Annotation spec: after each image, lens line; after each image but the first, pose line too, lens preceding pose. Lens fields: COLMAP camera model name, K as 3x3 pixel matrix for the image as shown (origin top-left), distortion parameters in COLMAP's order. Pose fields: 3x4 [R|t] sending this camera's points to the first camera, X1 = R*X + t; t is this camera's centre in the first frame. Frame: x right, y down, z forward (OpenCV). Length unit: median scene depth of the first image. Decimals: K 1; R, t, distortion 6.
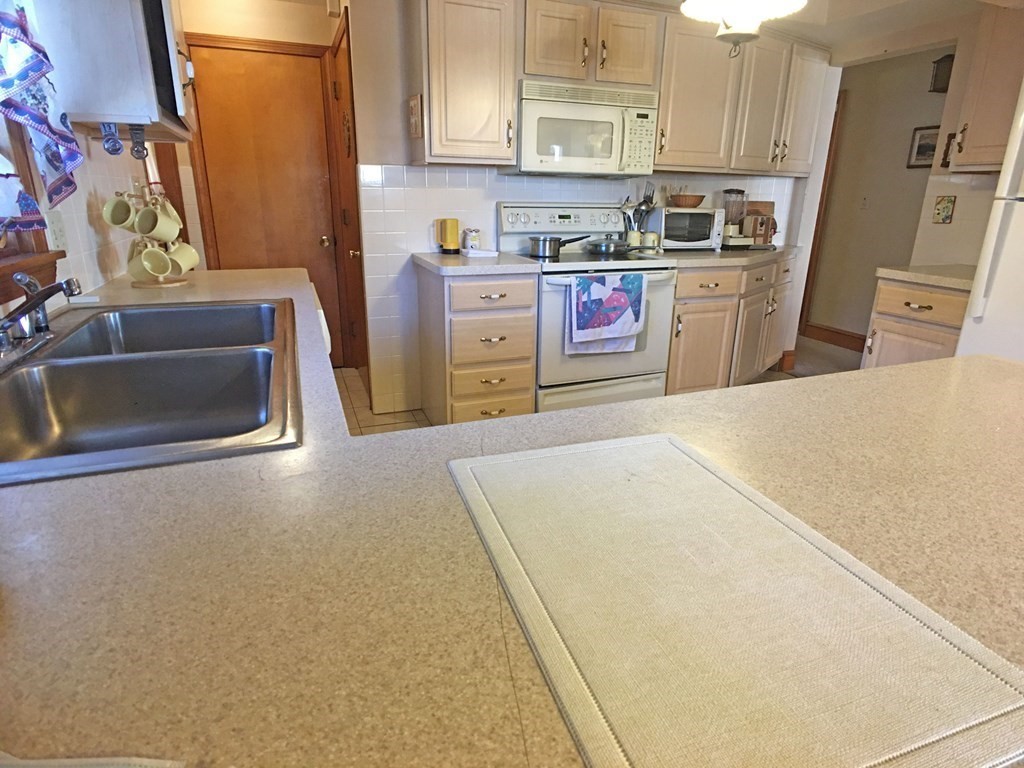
lens RADIAL K [[565.1, 0, 511.5], [0, 565.1, 382.7], [0, 0, 1]] dist [-0.011675, -0.002372]
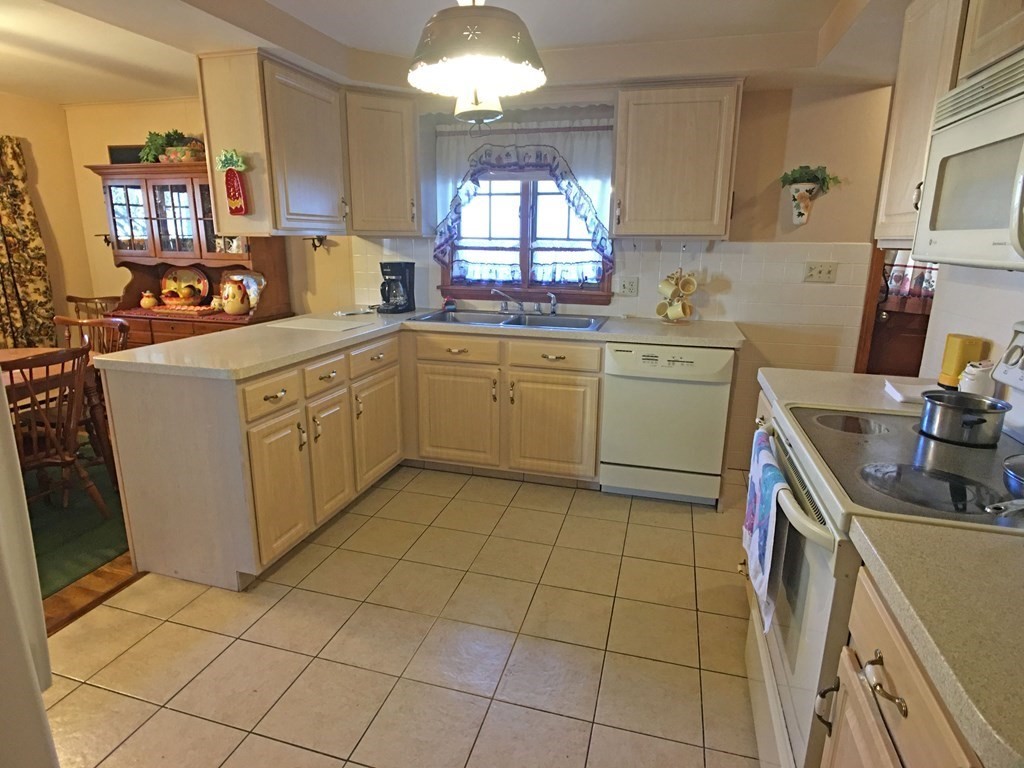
lens RADIAL K [[565.1, 0, 509.5], [0, 565.1, 377.9], [0, 0, 1]] dist [-0.011675, -0.002372]
pose [[-0.596858, 0.168159, -0.784528, 0.689683], [-0.272013, 0.877476, 0.395025, -0.378800], [0.754831, 0.449175, -0.477987, 1.007893]]
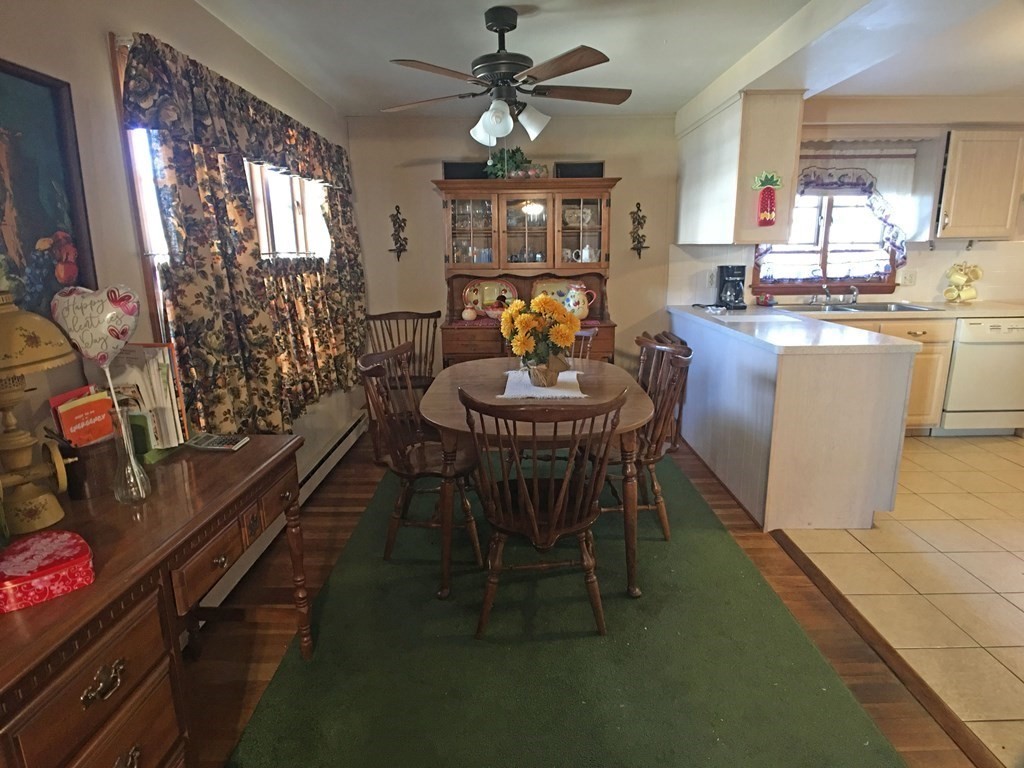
lens RADIAL K [[565.1, 0, 512.2], [0, 565.1, 380.6], [0, 0, 1]] dist [-0.011675, -0.002372]
pose [[-0.360639, 0.200566, -0.910886, 1.411427], [-0.283087, 0.906999, 0.311791, -0.061567], [0.888708, 0.370304, -0.270321, 0.092082]]
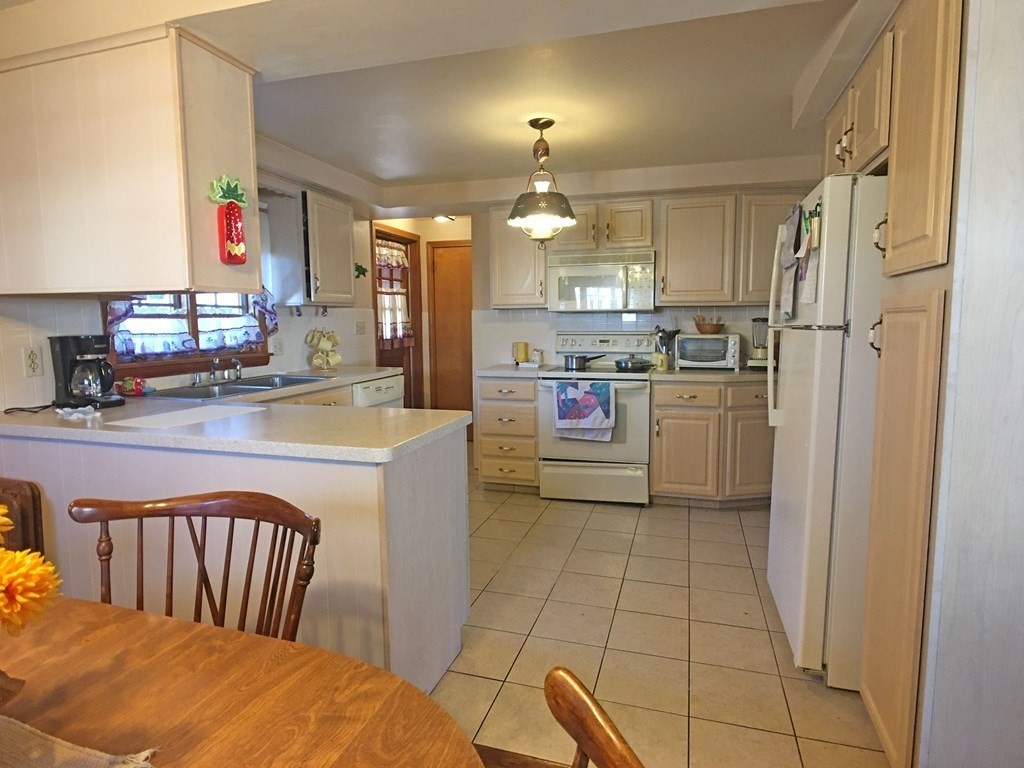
lens RADIAL K [[565.1, 0, 515.4], [0, 565.1, 380.2], [0, 0, 1]] dist [-0.011675, -0.002372]
pose [[0.787647, 0.044769, -0.614498, 0.865099], [-0.175015, 0.972530, -0.153477, 0.044944], [0.590747, 0.228432, 0.773846, -0.163565]]
